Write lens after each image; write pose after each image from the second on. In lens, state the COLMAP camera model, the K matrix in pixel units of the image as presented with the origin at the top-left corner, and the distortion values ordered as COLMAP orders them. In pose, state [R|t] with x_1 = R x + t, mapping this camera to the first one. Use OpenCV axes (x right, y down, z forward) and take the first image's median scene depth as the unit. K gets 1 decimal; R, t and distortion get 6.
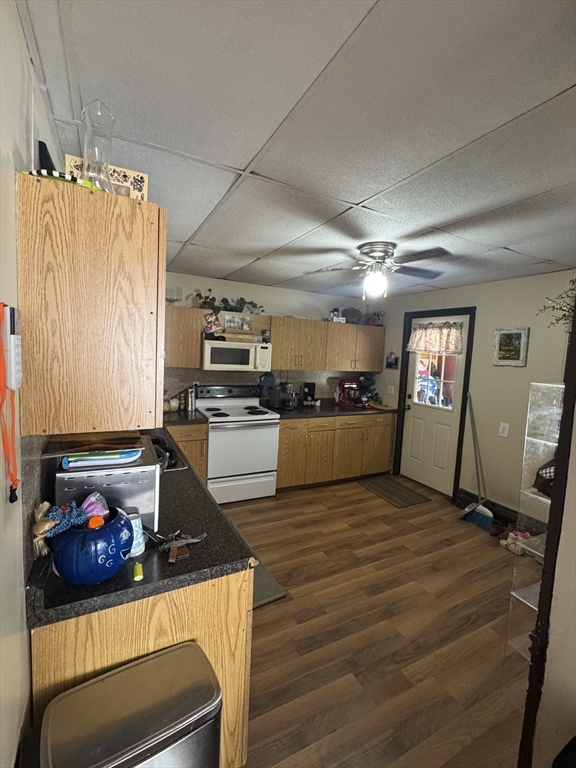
lens RADIAL K [[352.3, 0, 289.4], [0, 352.3, 381.0], [0, 0, 1]] dist [-0.000521, -0.000096]
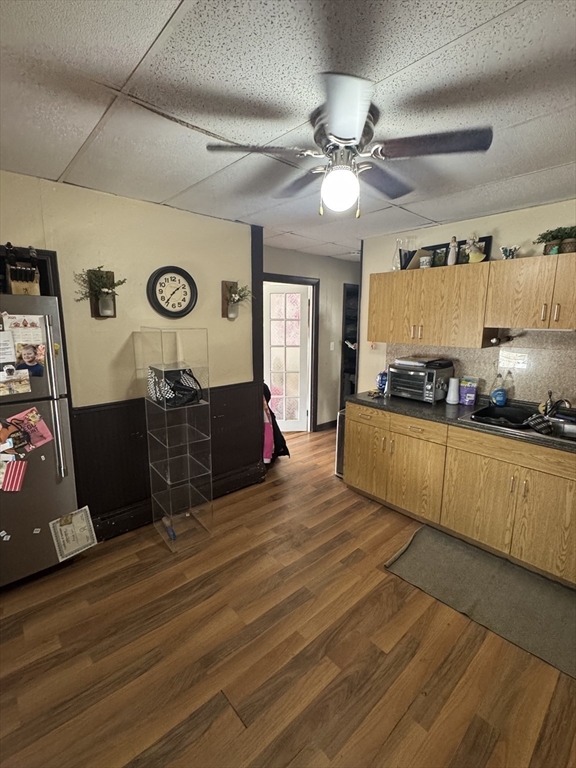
lens RADIAL K [[352.3, 0, 288.3], [0, 352.3, 381.5], [0, 0, 1]] dist [-0.000521, -0.000096]
pose [[-0.967779, -0.009098, -0.251638, 0.438903], [-0.074299, 0.965171, 0.250849, -0.102760], [0.240592, 0.261462, -0.934748, 1.499761]]
